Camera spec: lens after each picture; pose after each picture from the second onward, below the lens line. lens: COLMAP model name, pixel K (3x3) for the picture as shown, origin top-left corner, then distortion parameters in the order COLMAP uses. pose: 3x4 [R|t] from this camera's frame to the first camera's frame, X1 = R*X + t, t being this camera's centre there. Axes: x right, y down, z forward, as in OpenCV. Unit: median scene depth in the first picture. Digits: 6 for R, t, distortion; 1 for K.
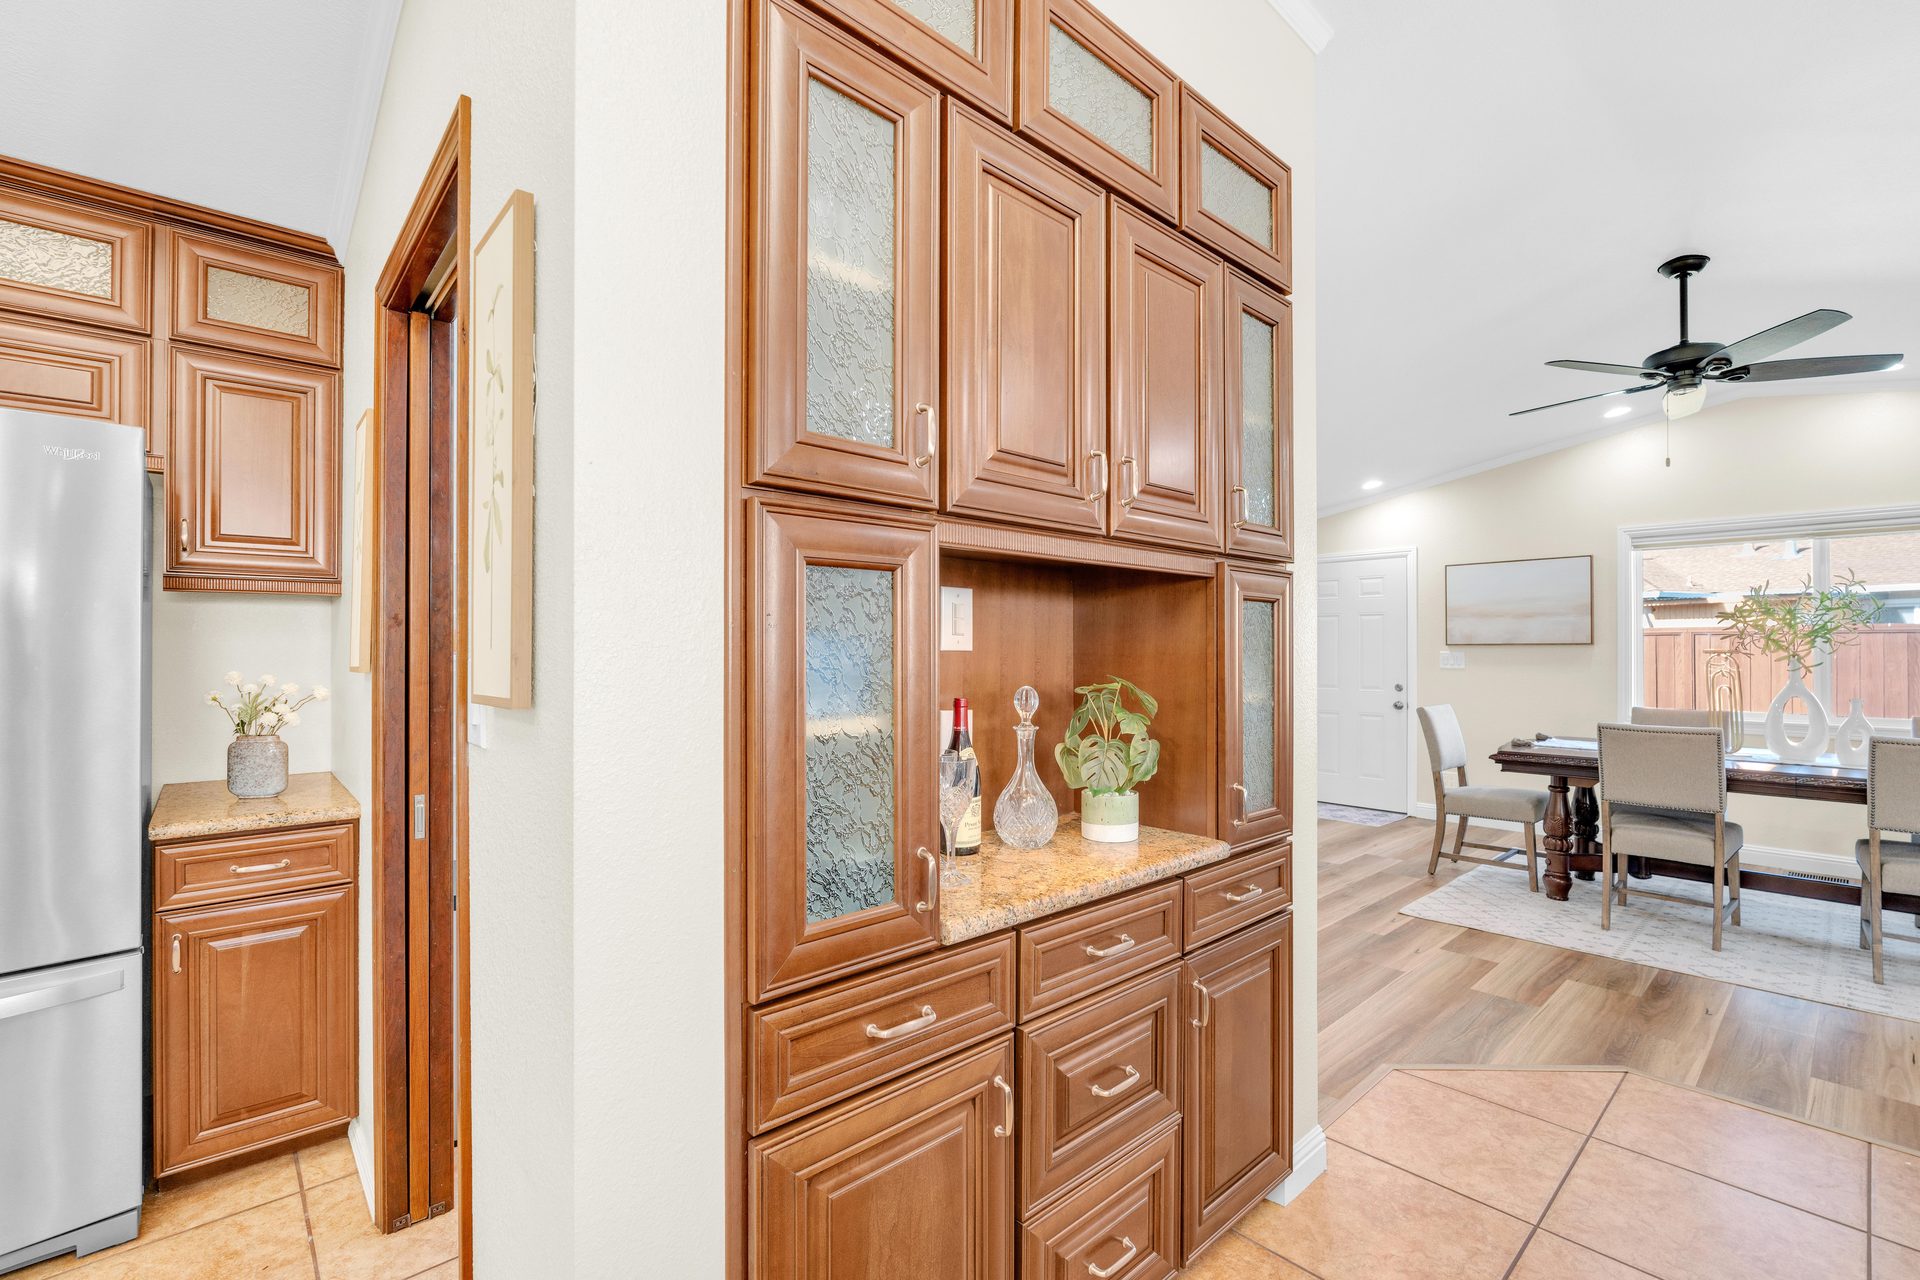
lens RADIAL K [[835.5, 0, 960.1], [0, 835.5, 643.6], [0, 0, 1]] dist [-0.010070, -0.000376]
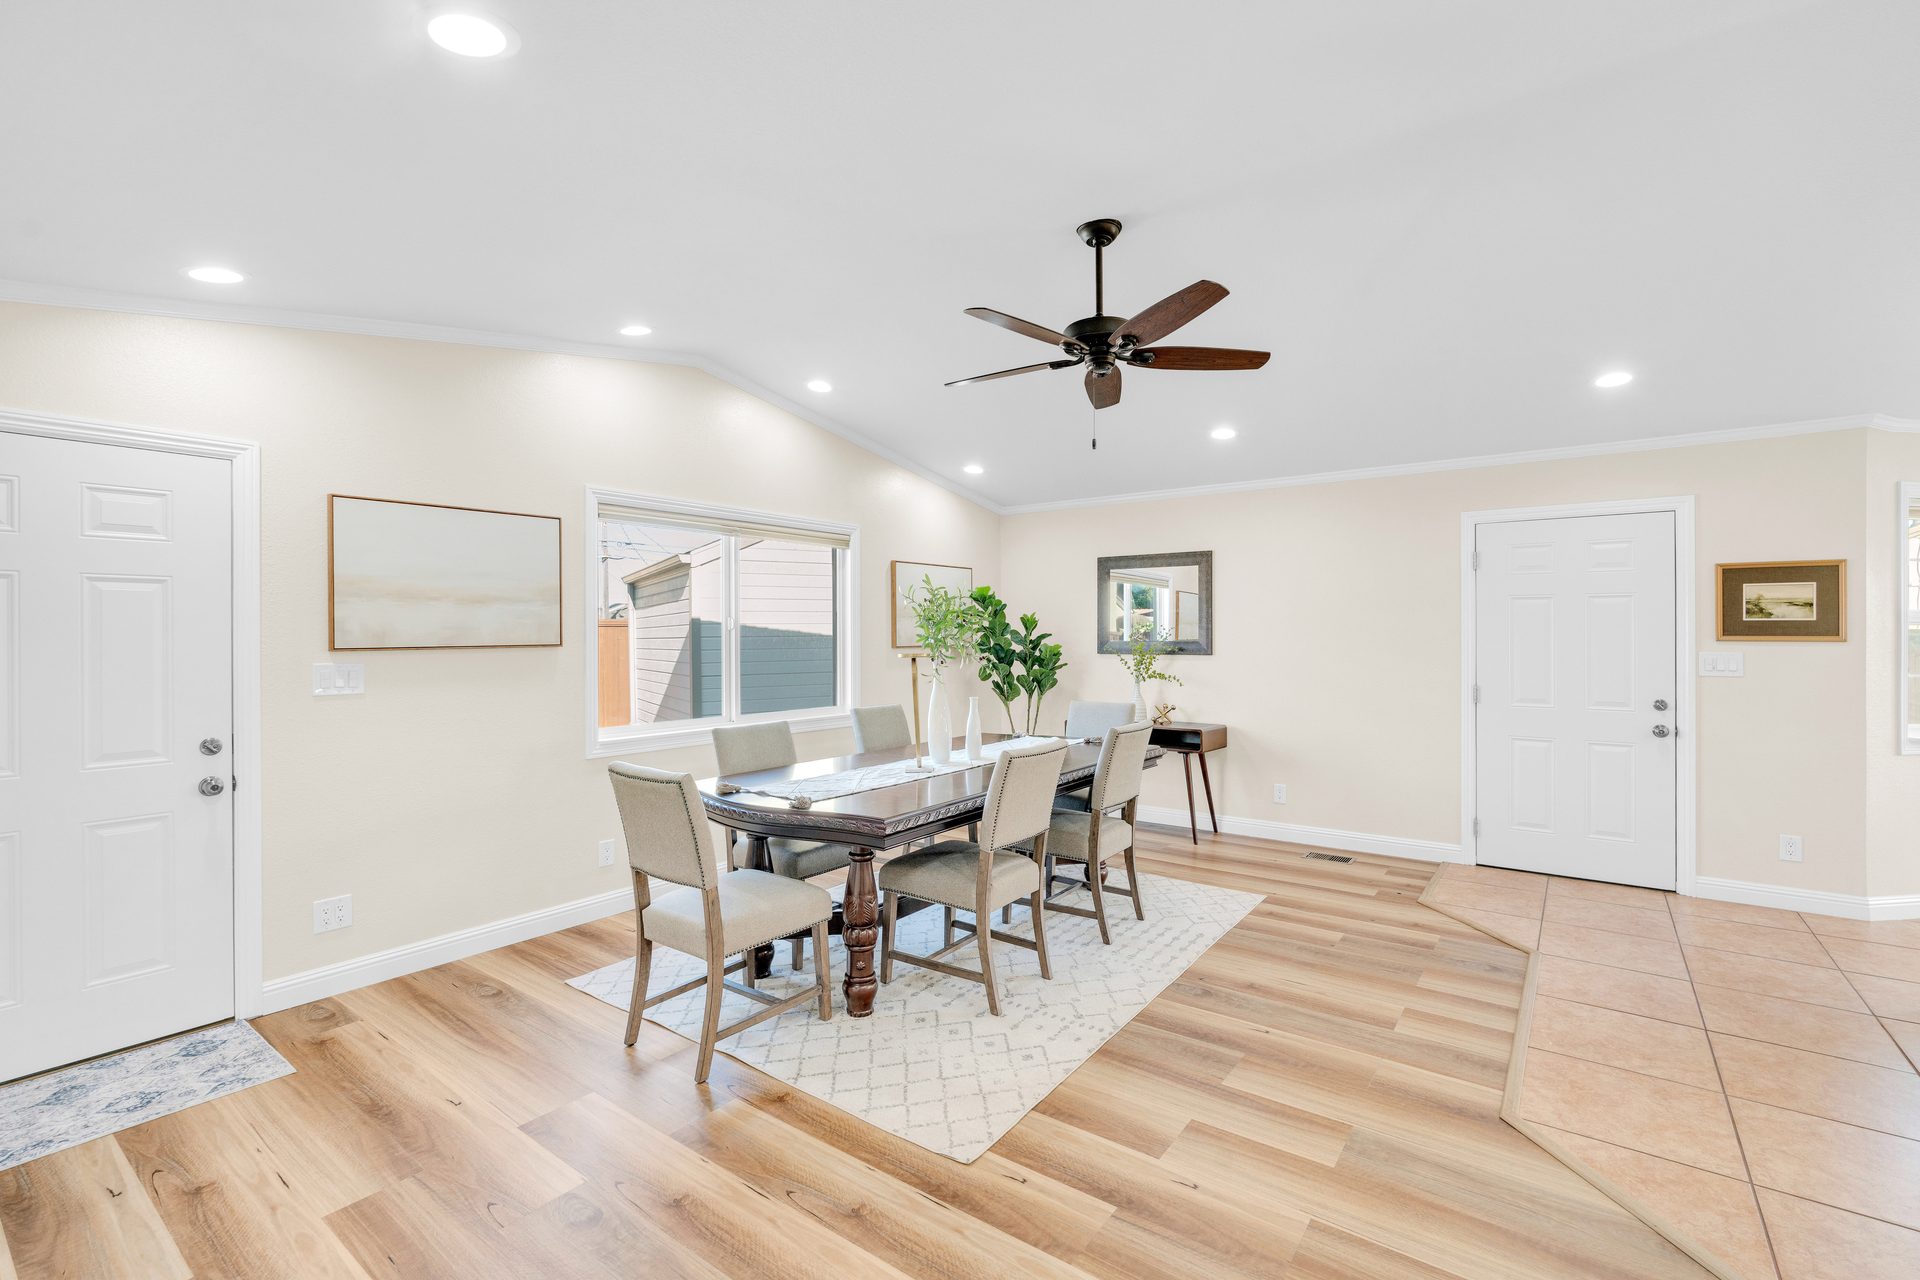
lens RADIAL K [[853.3, 0, 960.6], [0, 853.3, 629.4], [0, 0, 1]] dist [-0.003765, -0.000118]
pose [[-0.197664, 0.004155, 0.980261, -0.005581], [-0.002135, 0.999987, -0.004669, -0.016517], [-0.980267, -0.003015, -0.197653, 1.273311]]
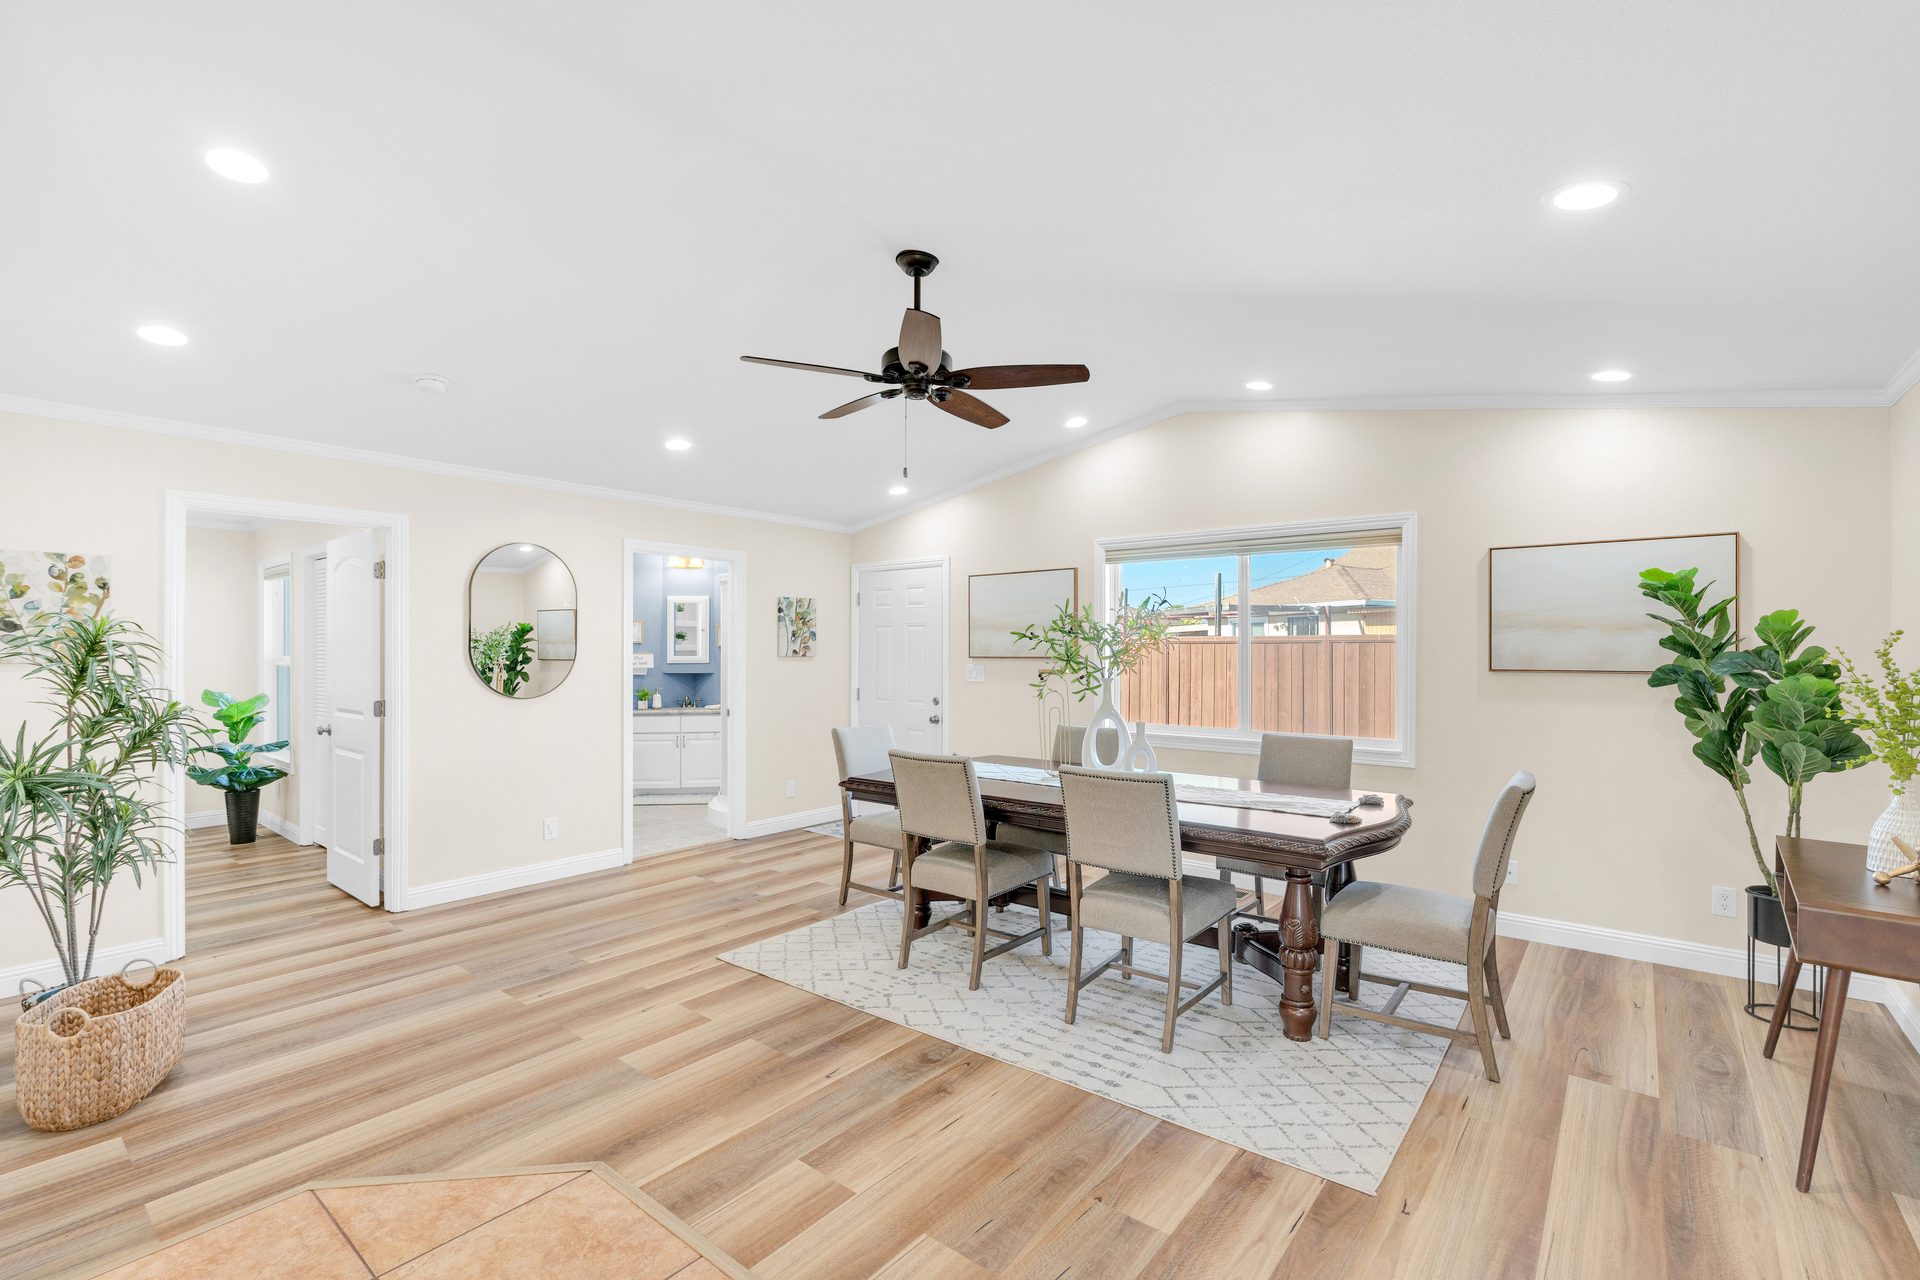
lens RADIAL K [[845.3, 0, 964.2], [0, 845.3, 648.1], [0, 0, 1]] dist [-0.000937, 0.000123]
pose [[0.987889, -0.000315, 0.155162, 0.746066], [-0.000564, 0.999984, 0.005618, -0.026278], [-0.155161, -0.005638, 0.987873, 0.045027]]
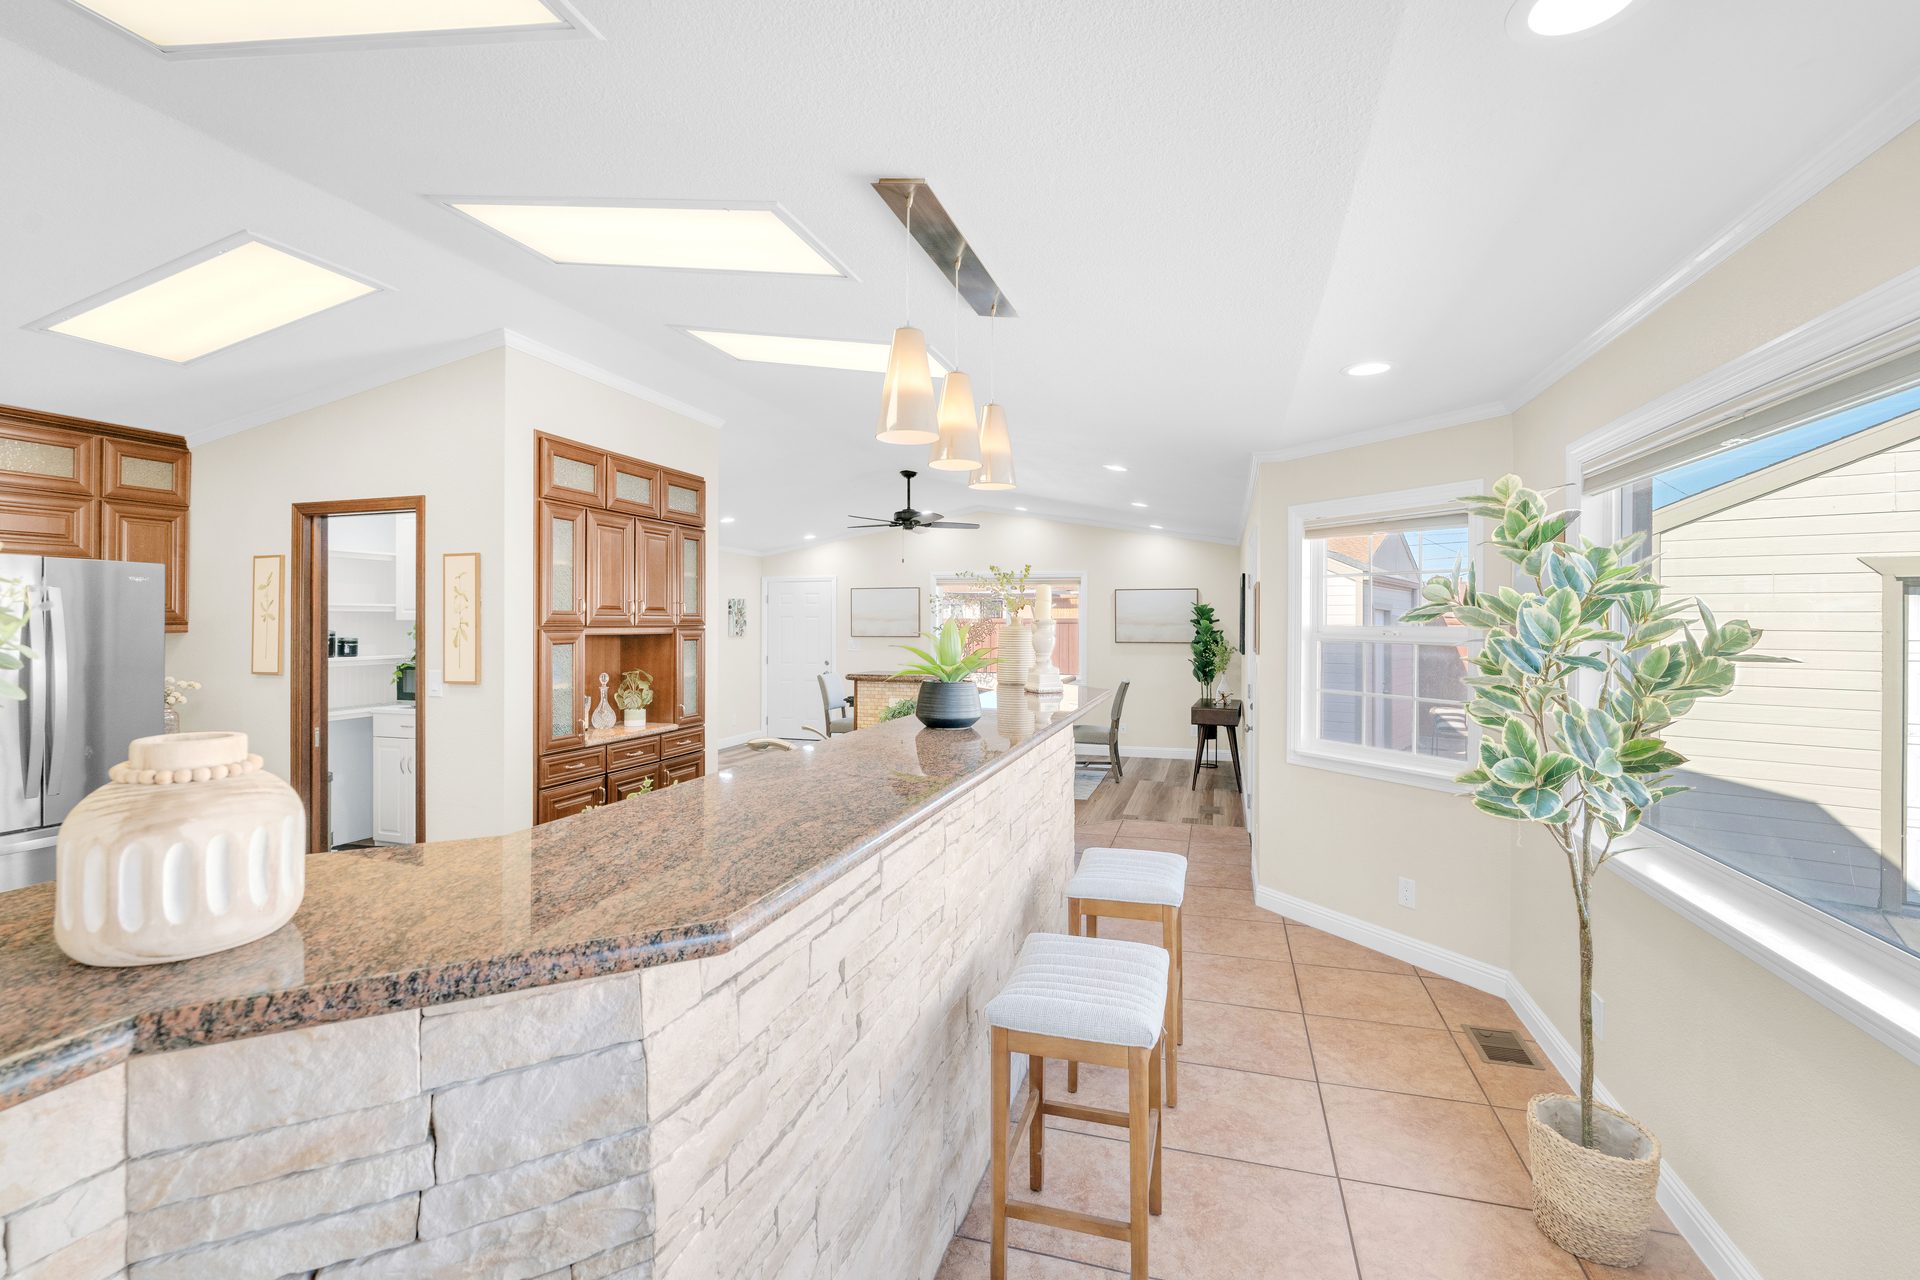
lens RADIAL K [[853.3, 0, 960.6], [0, 853.3, 629.4], [0, 0, 1]] dist [-0.003765, -0.000118]
pose [[0.858537, -0.001832, 0.512748, -0.172678], [-0.007054, 0.999857, 0.015385, -0.070845], [-0.512702, -0.016826, 0.858402, -0.993066]]
